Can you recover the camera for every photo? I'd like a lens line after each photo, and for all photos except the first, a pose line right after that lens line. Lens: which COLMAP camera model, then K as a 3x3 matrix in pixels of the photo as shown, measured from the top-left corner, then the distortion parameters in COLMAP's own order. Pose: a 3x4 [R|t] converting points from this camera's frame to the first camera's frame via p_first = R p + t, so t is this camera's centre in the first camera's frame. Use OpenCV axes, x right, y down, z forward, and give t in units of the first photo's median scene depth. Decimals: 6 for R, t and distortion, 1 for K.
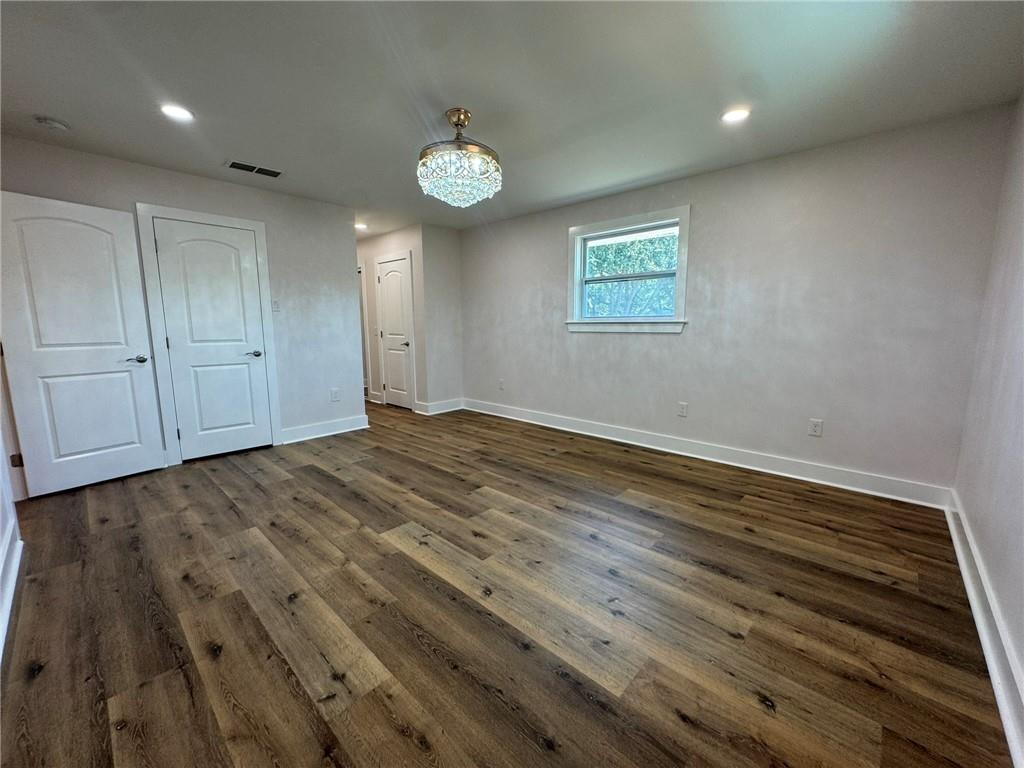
lens RADIAL K [[408.0, 0, 512.0], [0, 408.0, 384.0], [0, 0, 1]] dist [-0.001284, -0.000158]
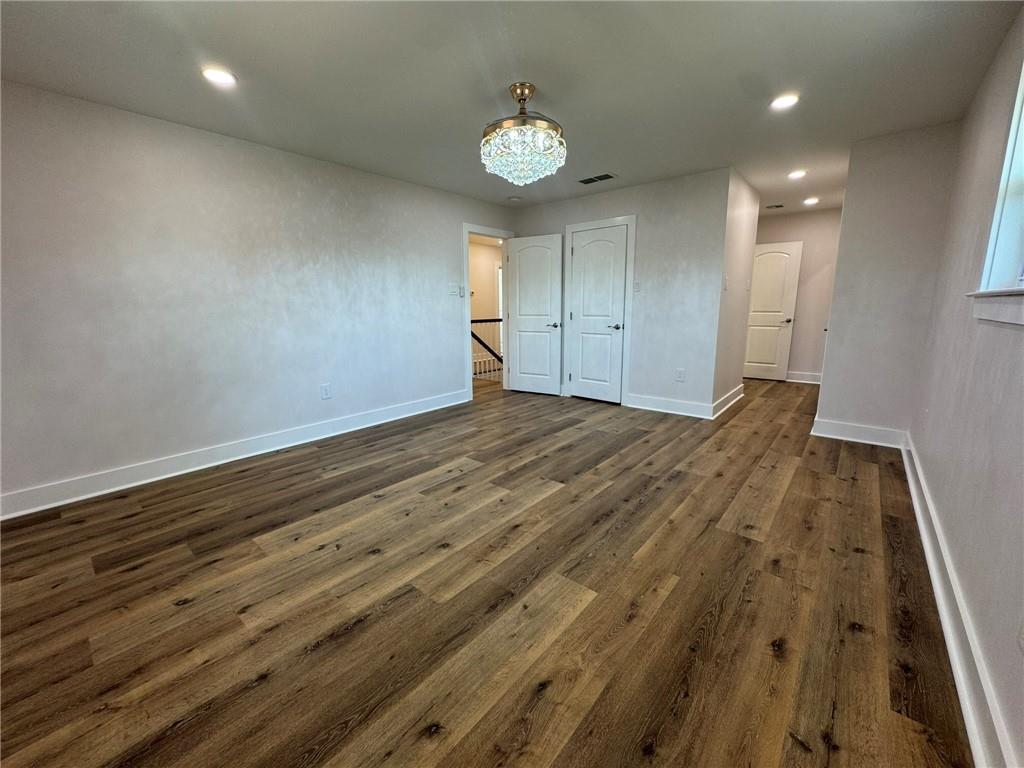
lens RADIAL K [[411.6, 0, 512.0], [0, 411.6, 384.0], [0, 0, 1]] dist [-0.000591, -0.000015]
pose [[0.045924, 0.188358, -0.981026, 0.905969], [-0.134102, 0.974336, 0.180795, -0.133079], [0.989903, 0.123255, 0.070005, 0.923698]]
